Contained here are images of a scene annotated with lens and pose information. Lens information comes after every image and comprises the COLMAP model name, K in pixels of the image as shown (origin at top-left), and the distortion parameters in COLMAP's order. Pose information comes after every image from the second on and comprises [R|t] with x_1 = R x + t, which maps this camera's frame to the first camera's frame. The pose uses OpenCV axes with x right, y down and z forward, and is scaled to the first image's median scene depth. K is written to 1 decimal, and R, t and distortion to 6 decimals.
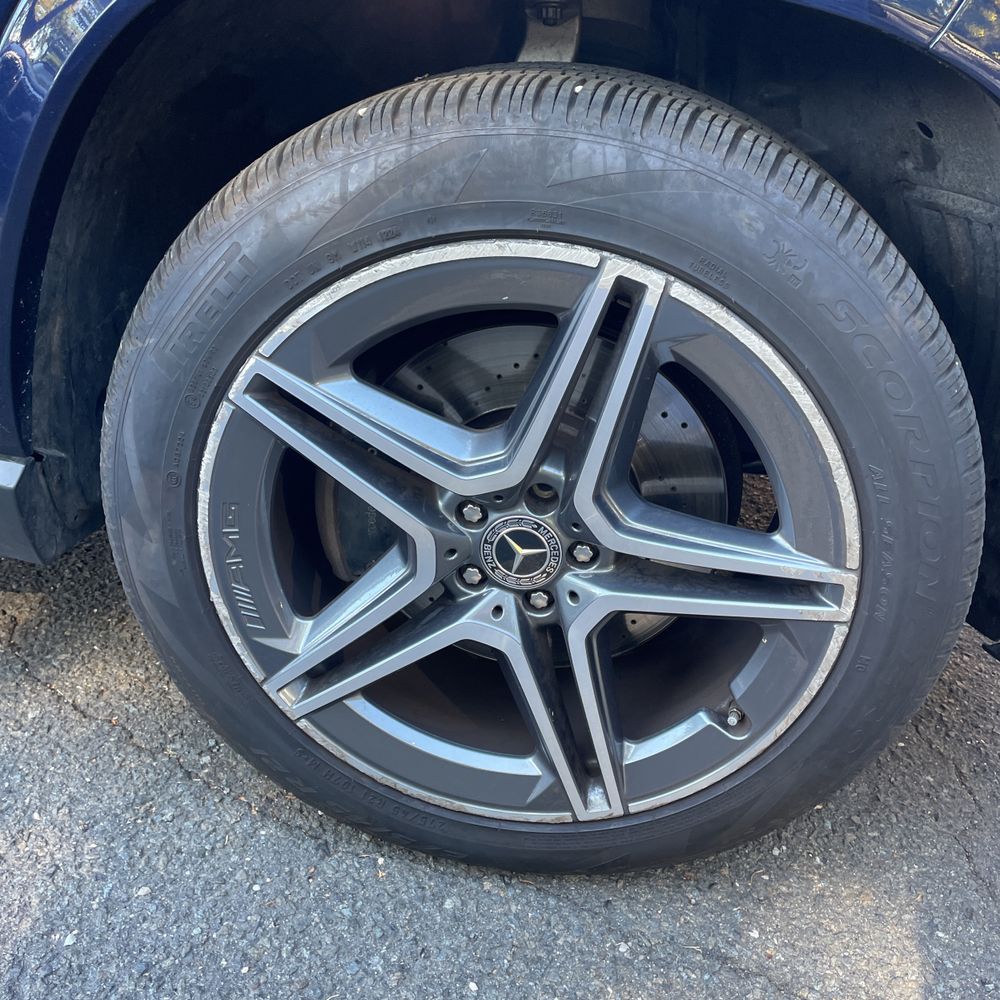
lens RADIAL K [[1031.2, 0, 508.2], [0, 1031.2, 492.2], [0, 0, 1]] dist [0.096897, -0.144885]
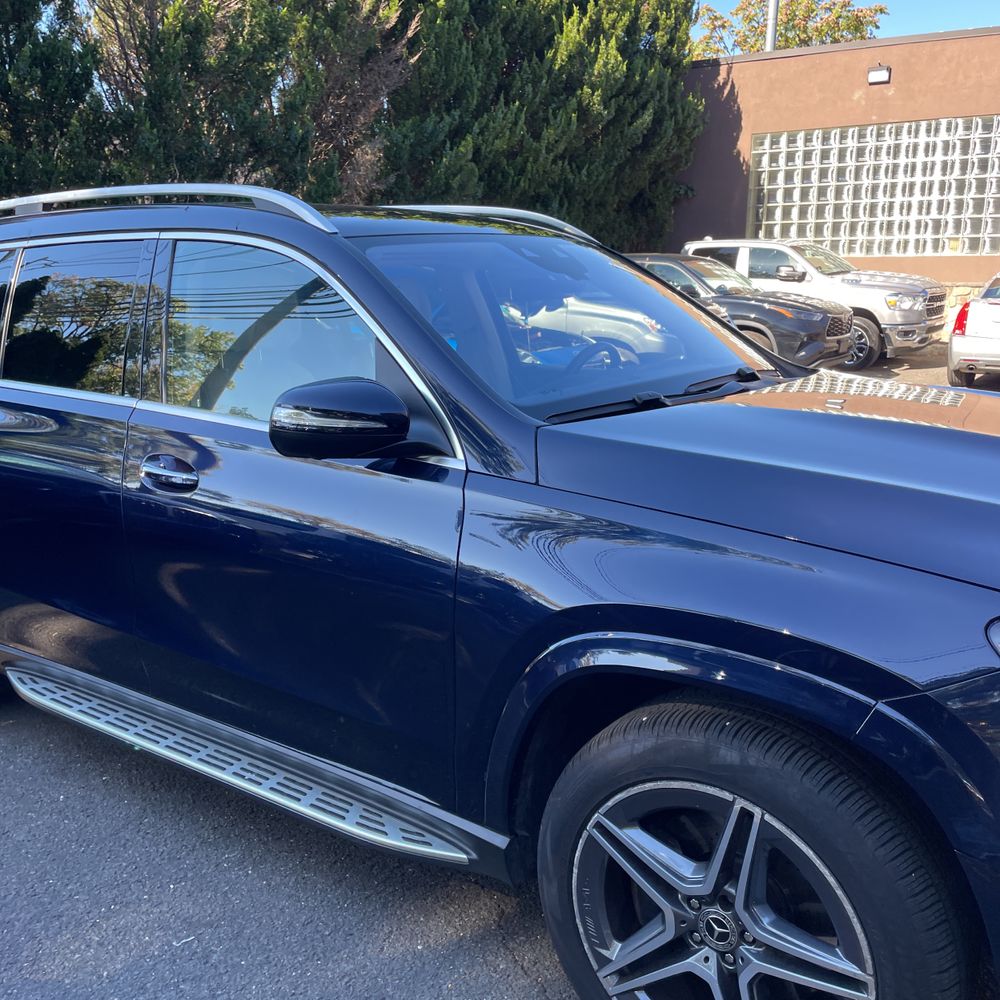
lens RADIAL K [[1002.3, 0, 500.0], [0, 1002.3, 500.0], [0, 0, 1]] dist [0.128817, -0.213279]
pose [[0.870793, -0.000510, -0.491649, 0.625706], [-0.142916, 0.956555, -0.254121, -0.177279], [0.470419, 0.291551, 0.832889, -1.097802]]
